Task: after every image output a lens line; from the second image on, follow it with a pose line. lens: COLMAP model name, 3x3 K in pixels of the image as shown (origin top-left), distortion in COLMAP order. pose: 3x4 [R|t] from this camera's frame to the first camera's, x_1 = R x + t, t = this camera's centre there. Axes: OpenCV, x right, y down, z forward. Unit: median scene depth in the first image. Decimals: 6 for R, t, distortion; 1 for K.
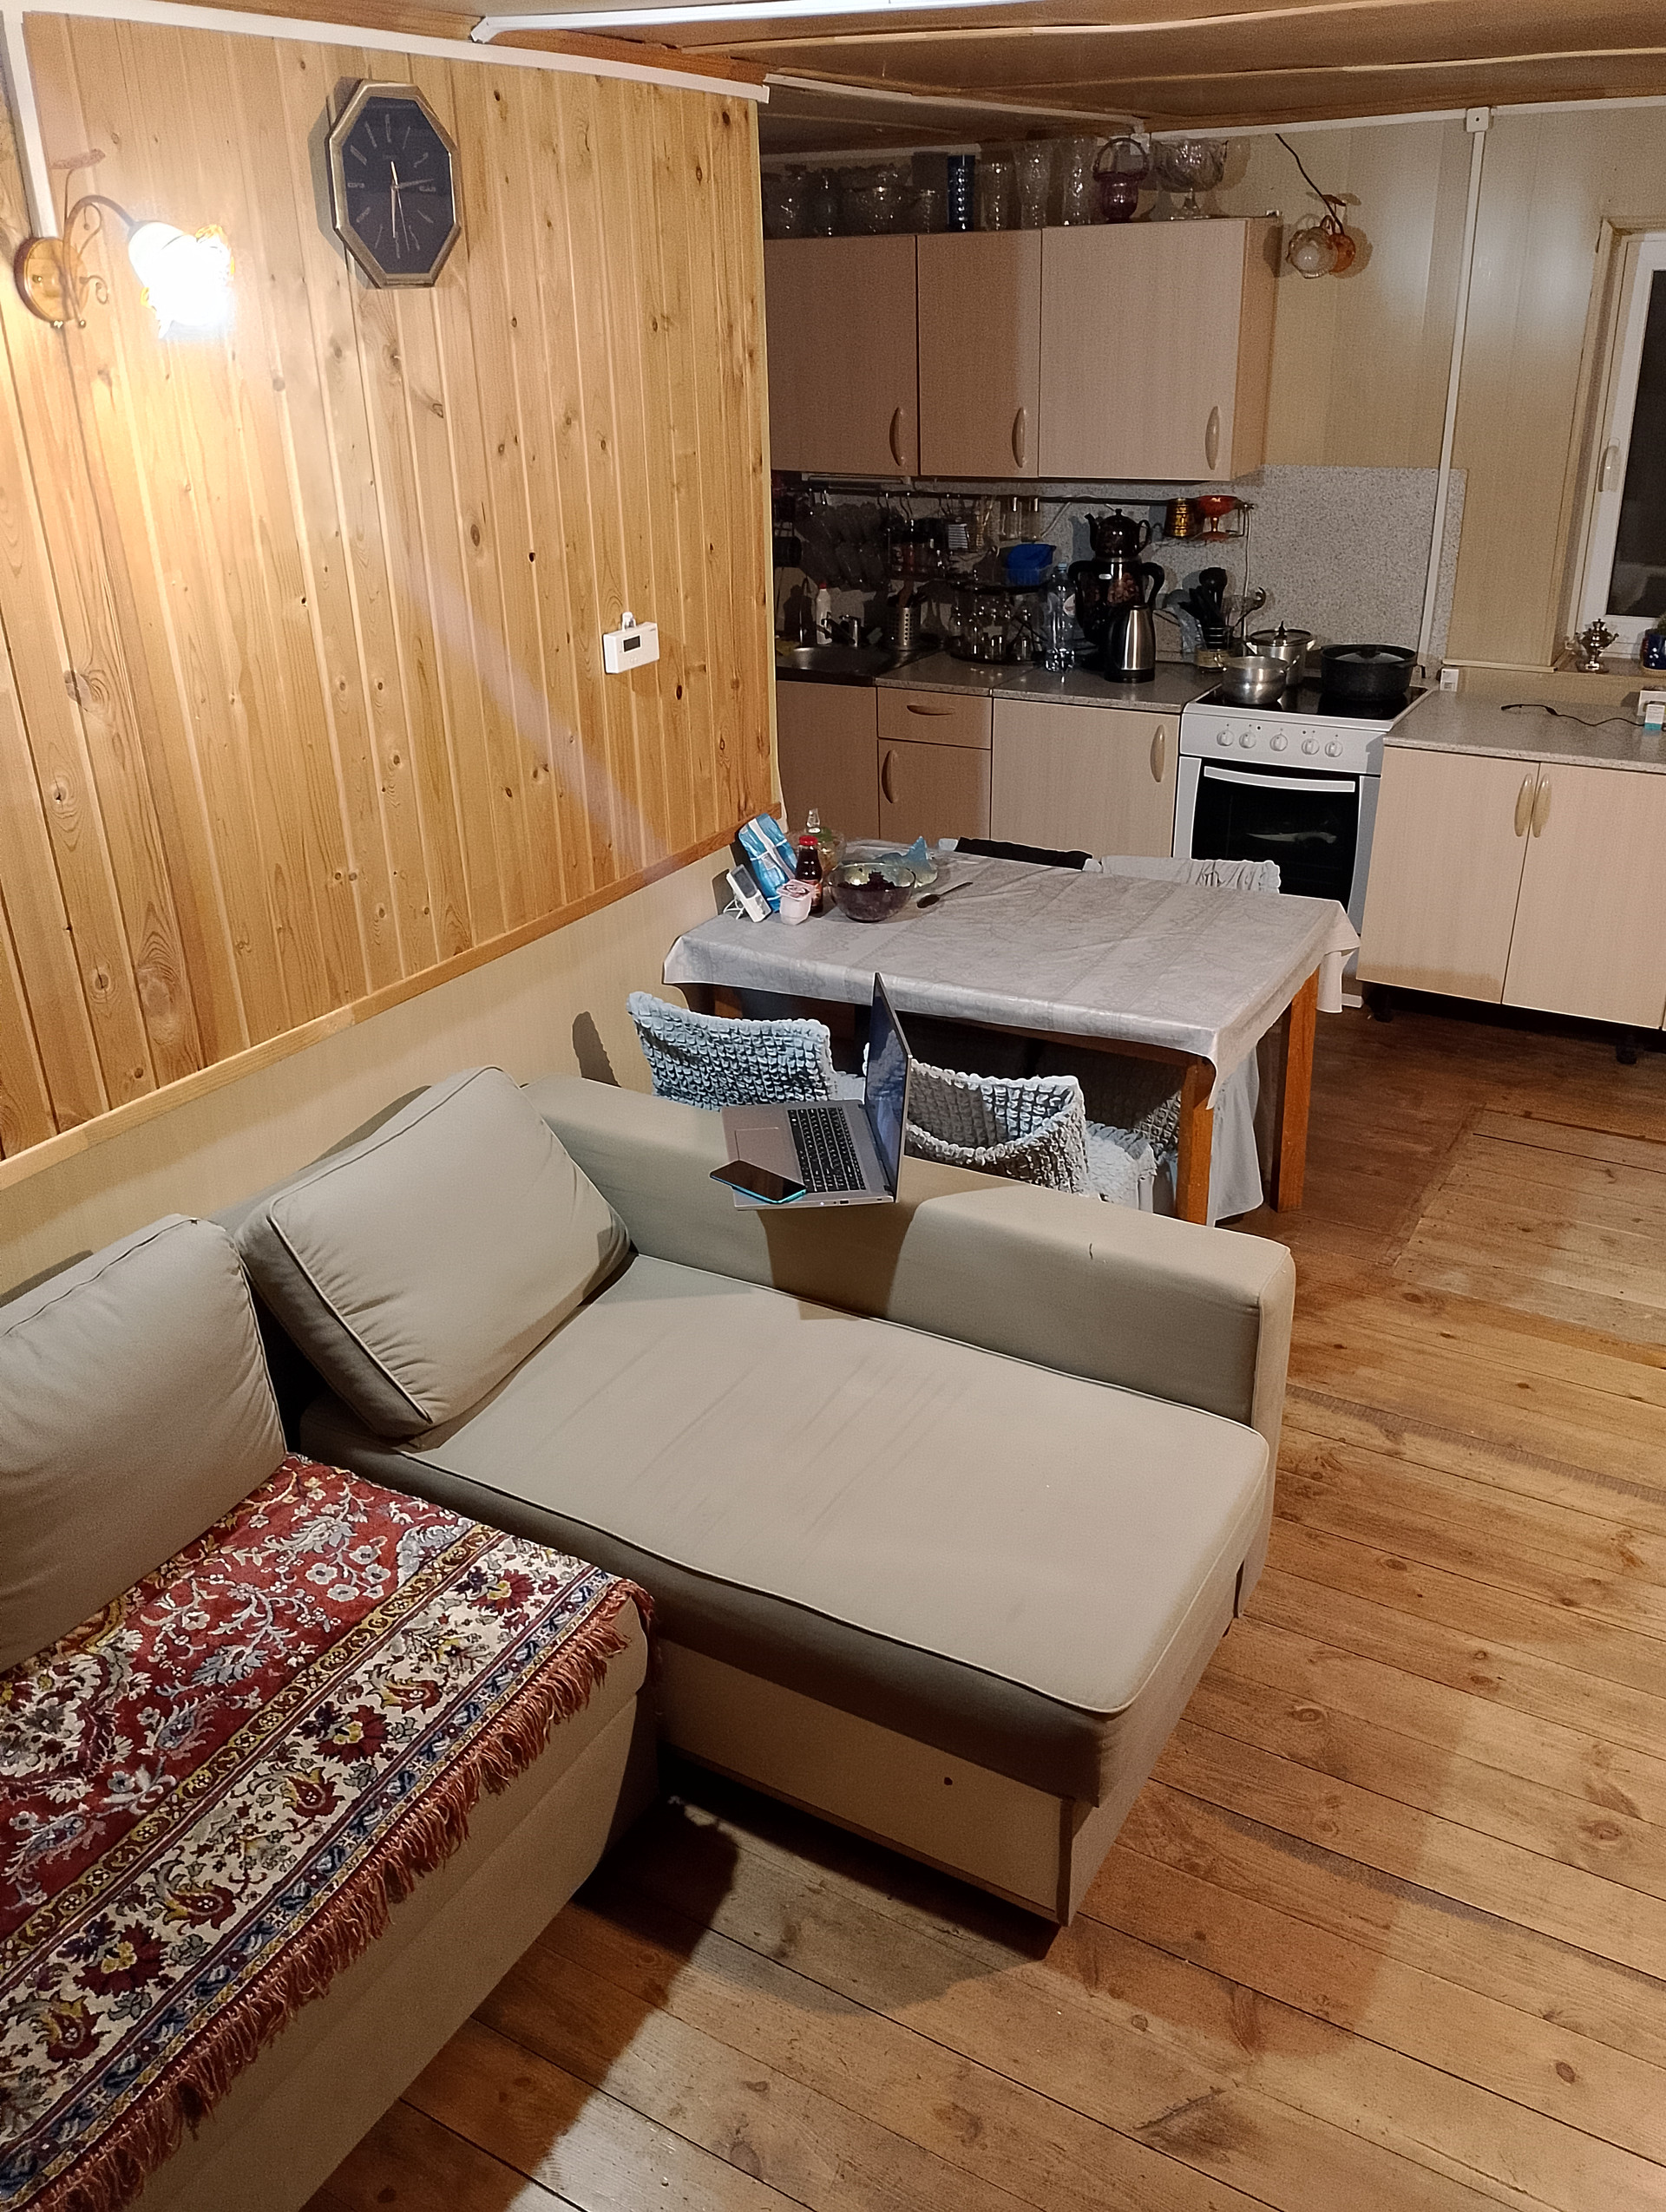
lens RADIAL K [[1758.0, 0, 837.4], [0, 1758.0, 1099.8], [0, 0, 1]] dist [0.051566, -0.099881]
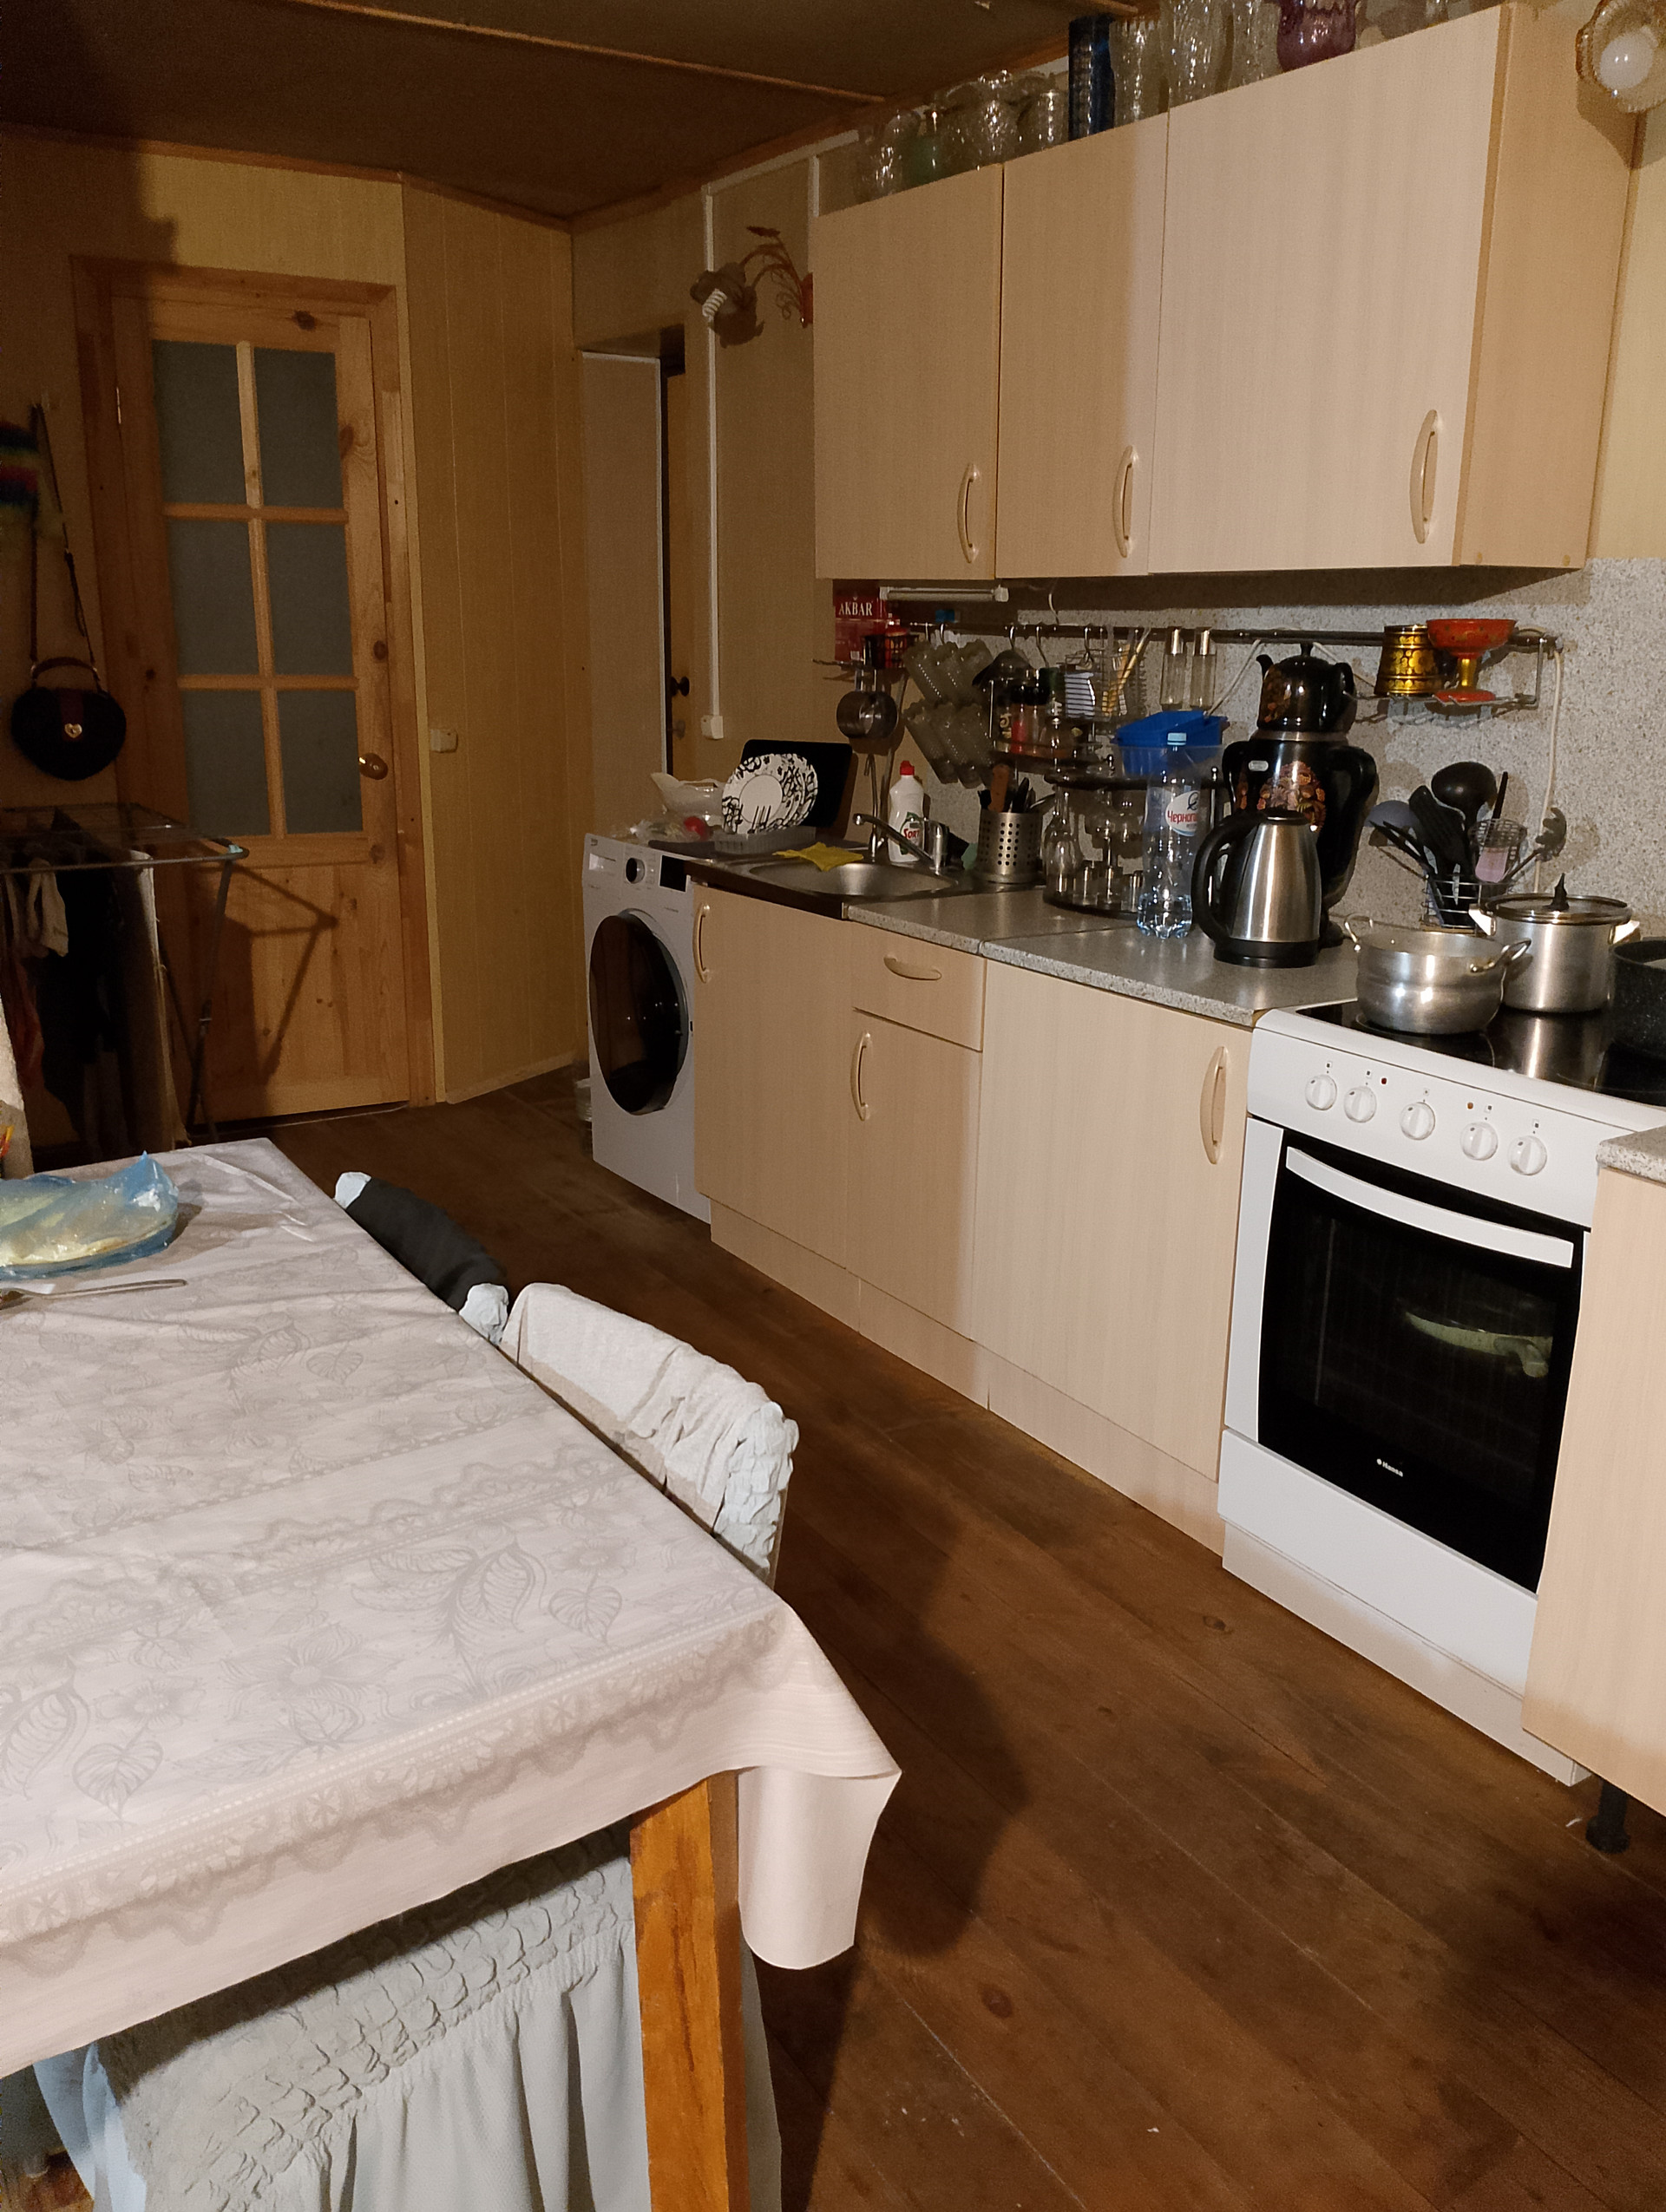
lens RADIAL K [[1758.0, 0, 837.4], [0, 1758.0, 1099.8], [0, 0, 1]] dist [0.051566, -0.099881]
pose [[0.884184, 0.164424, -0.437245, 0.293632], [-0.235361, 0.965324, -0.112934, -0.117765], [0.403514, 0.202765, 0.892223, 0.523711]]
